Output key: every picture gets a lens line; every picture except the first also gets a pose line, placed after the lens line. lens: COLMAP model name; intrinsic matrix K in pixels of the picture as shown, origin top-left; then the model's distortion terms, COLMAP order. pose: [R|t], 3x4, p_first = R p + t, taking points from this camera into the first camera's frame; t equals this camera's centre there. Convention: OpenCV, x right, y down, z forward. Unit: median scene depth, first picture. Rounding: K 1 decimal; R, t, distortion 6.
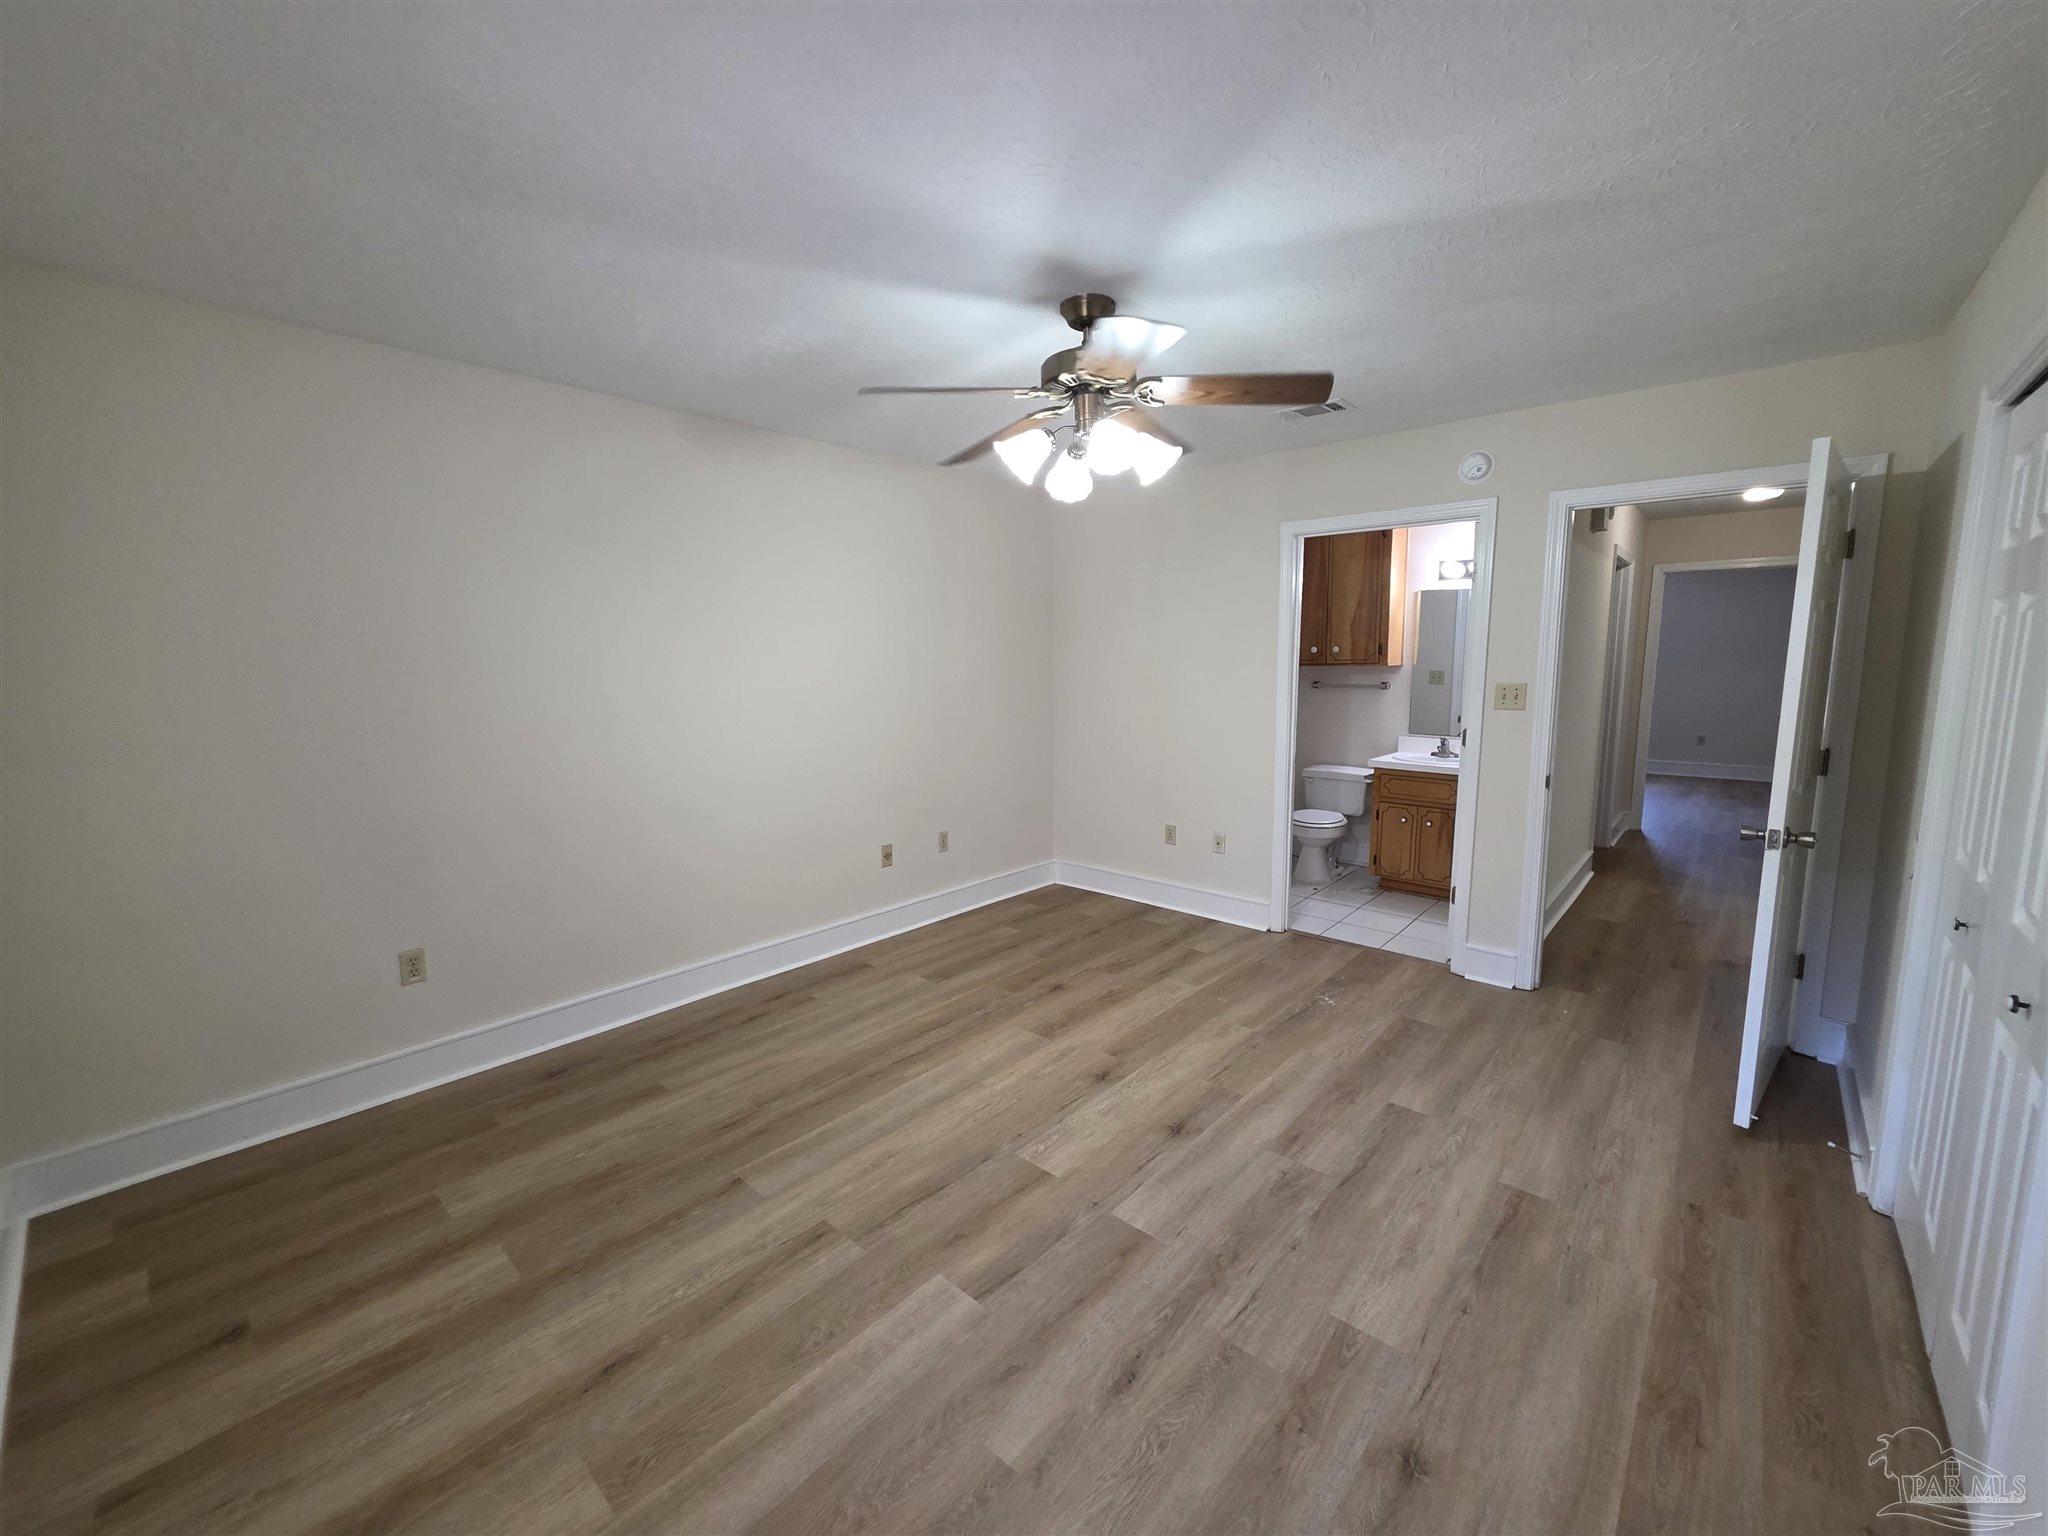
lens RADIAL K [[820.5, 0, 1005.6], [0, 820.5, 766.6], [0, 0, 1]] dist [0.002290, -0.000889]
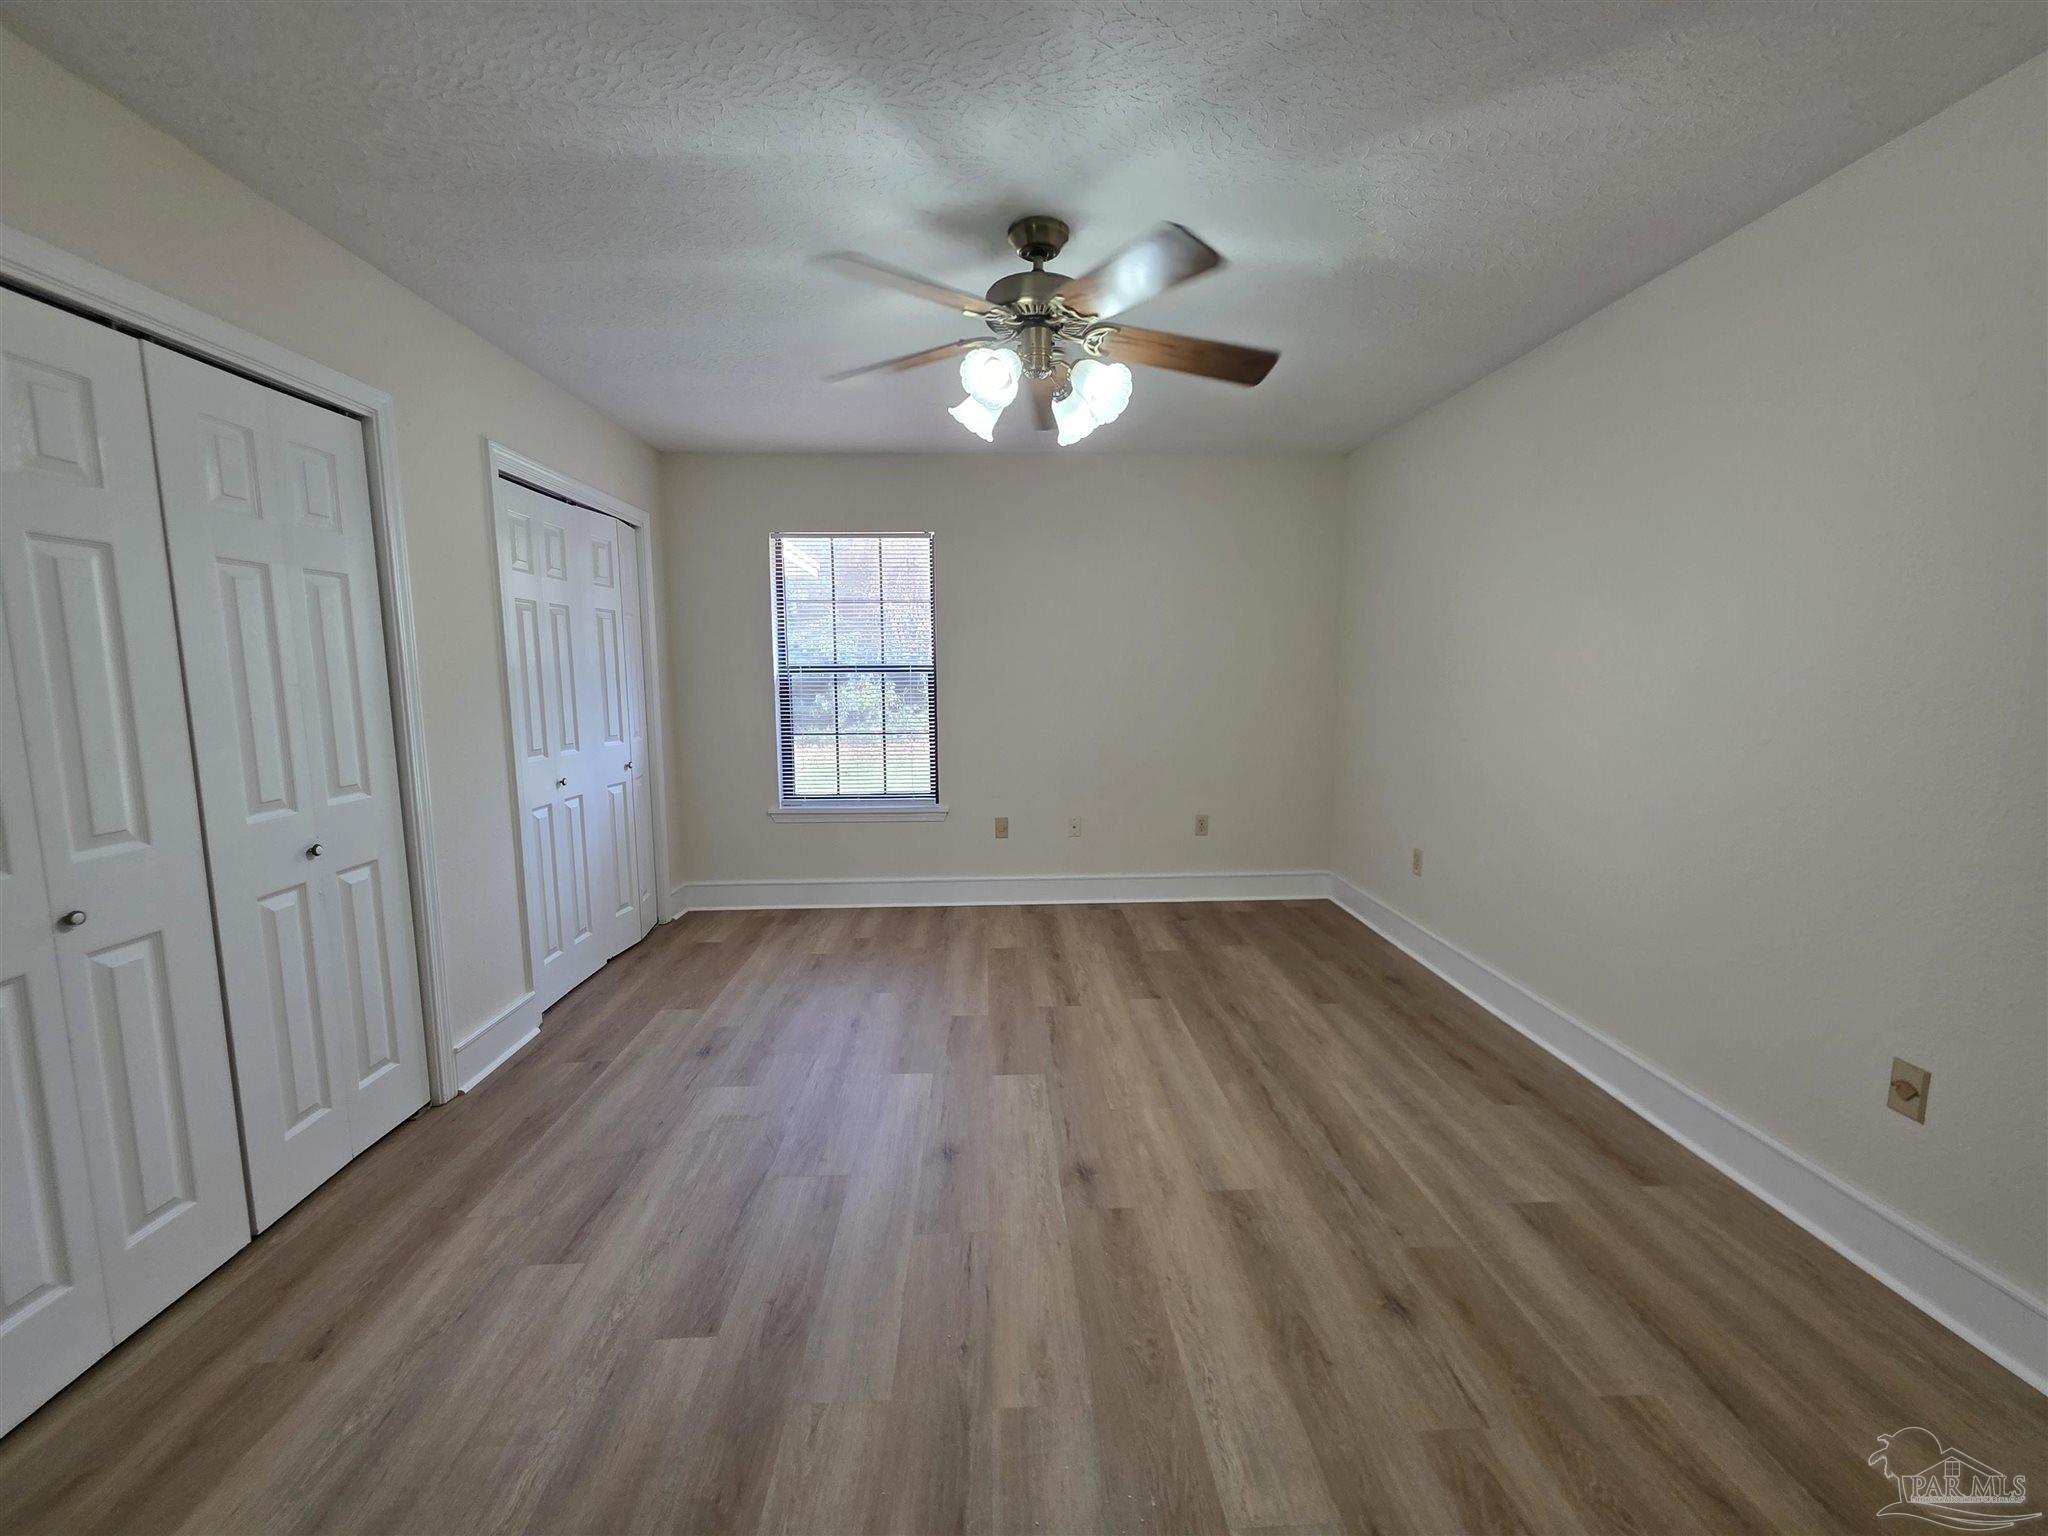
lens RADIAL K [[820.5, 0, 1022.4], [0, 820.5, 765.5], [0, 0, 1]] dist [0.002290, -0.000889]
pose [[-0.706441, 0.095963, -0.701236, 0.732200], [-0.088024, 0.971161, 0.221579, -0.167191], [0.702277, 0.218258, -0.677621, 1.564913]]
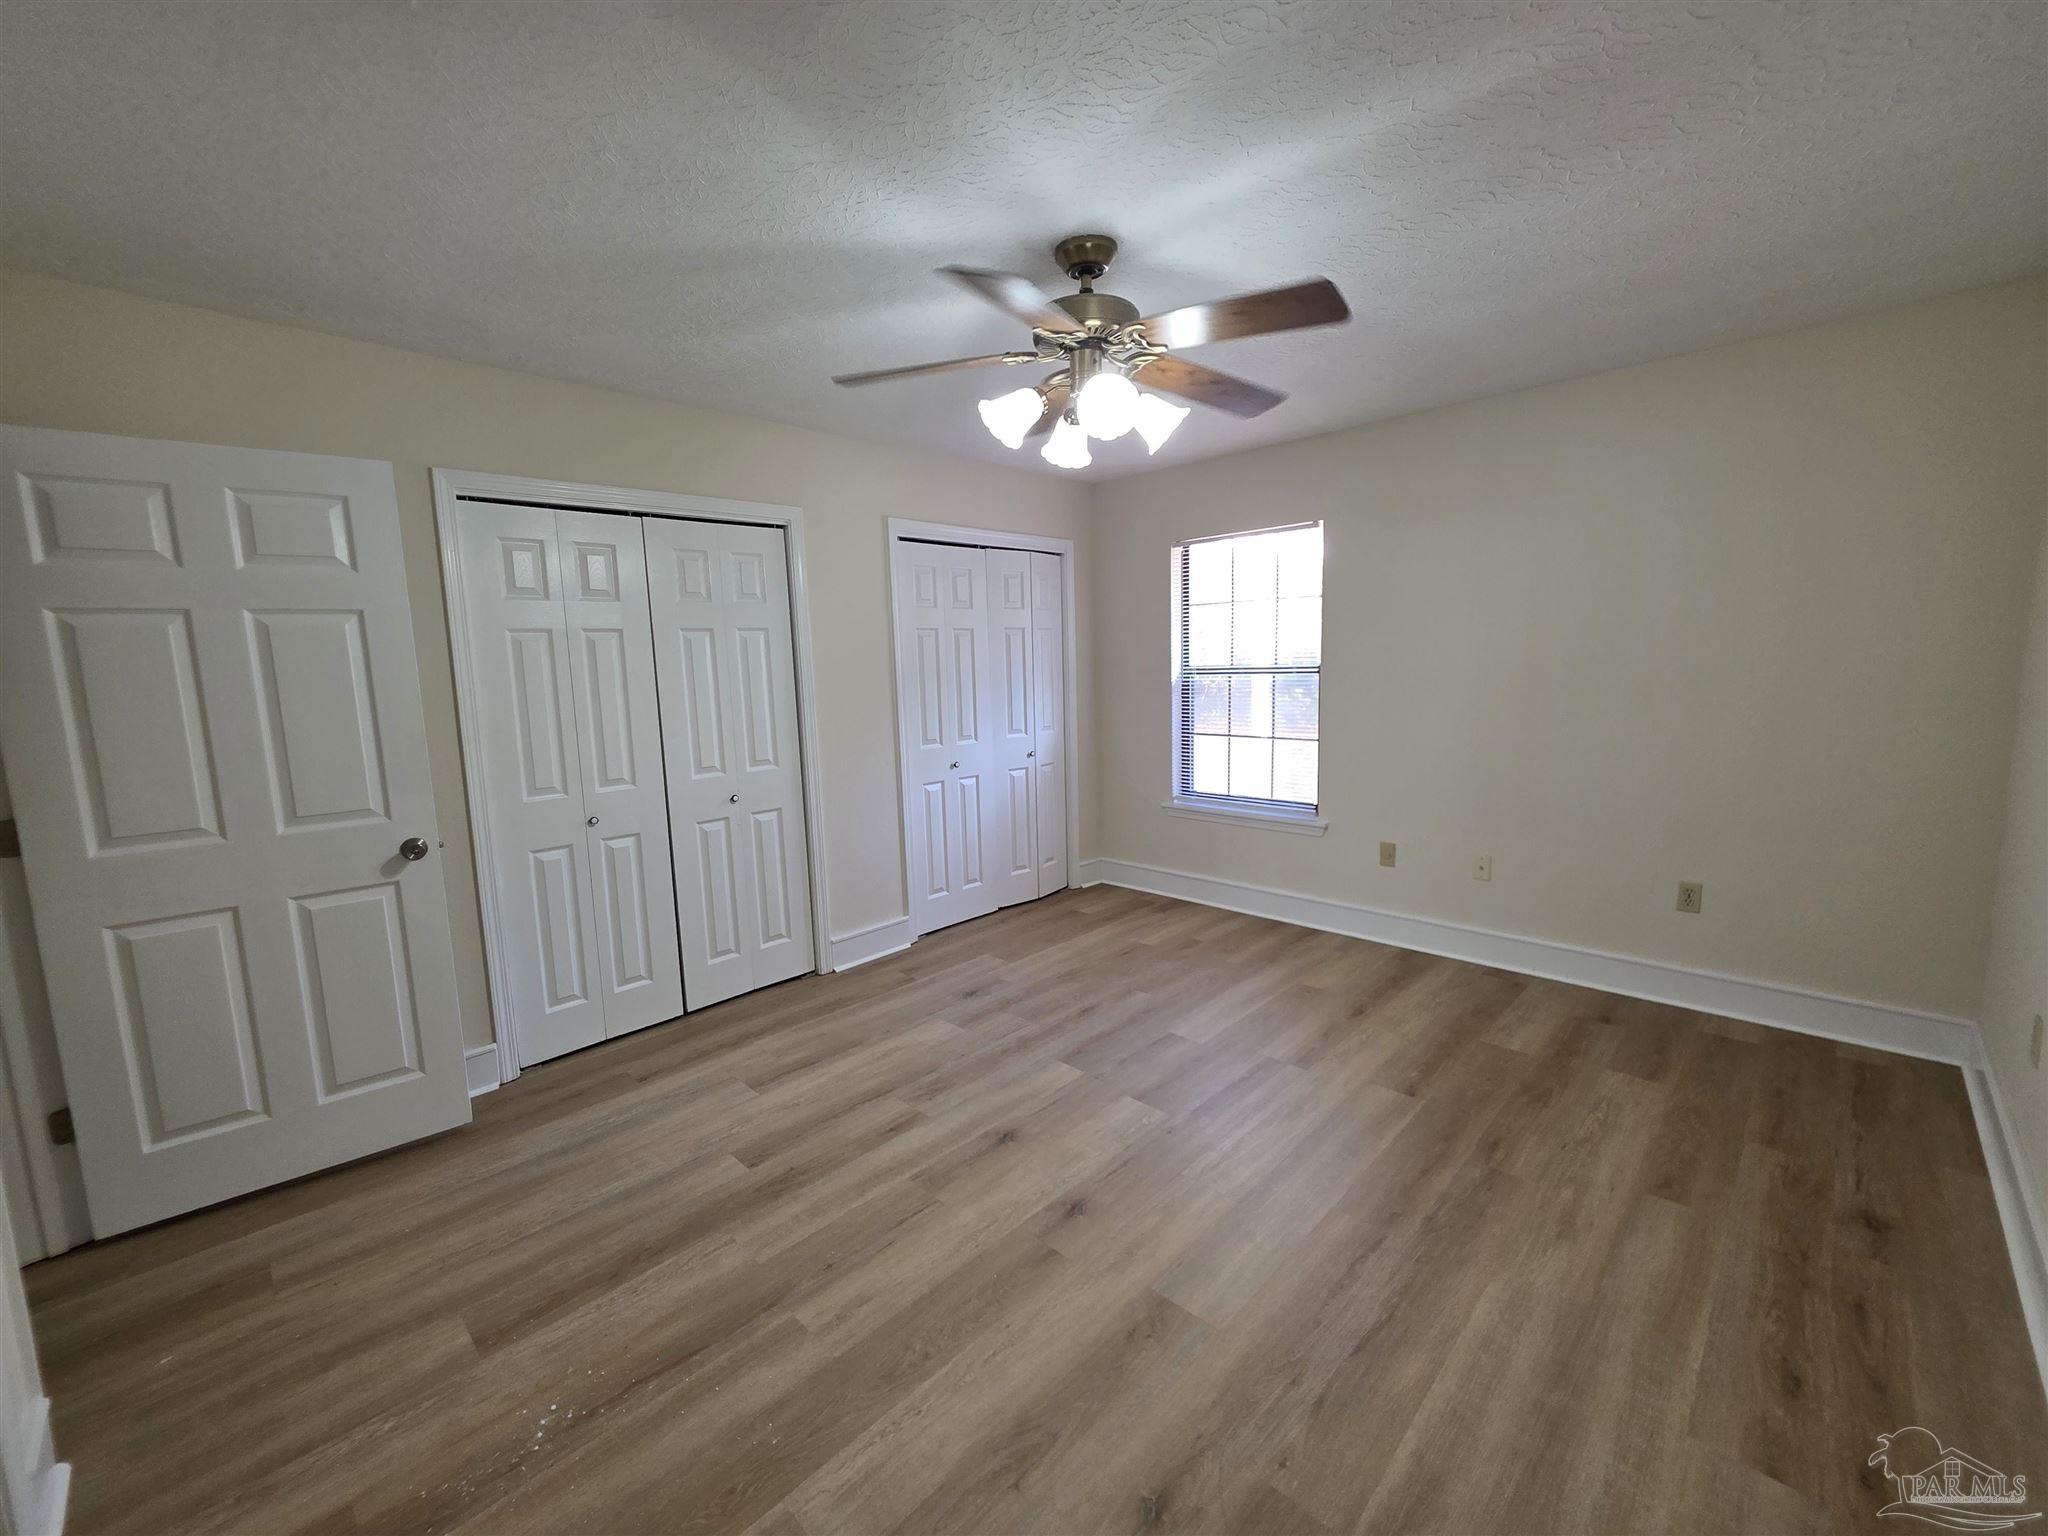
lens RADIAL K [[820.5, 0, 1022.3], [0, 820.5, 762.8], [0, 0, 1]] dist [0.002290, -0.000889]
pose [[-0.998849, 0.032530, 0.035252, 0.141433], [0.040686, 0.963820, 0.263430, -0.236620], [-0.025407, 0.264561, -0.964034, 1.814381]]
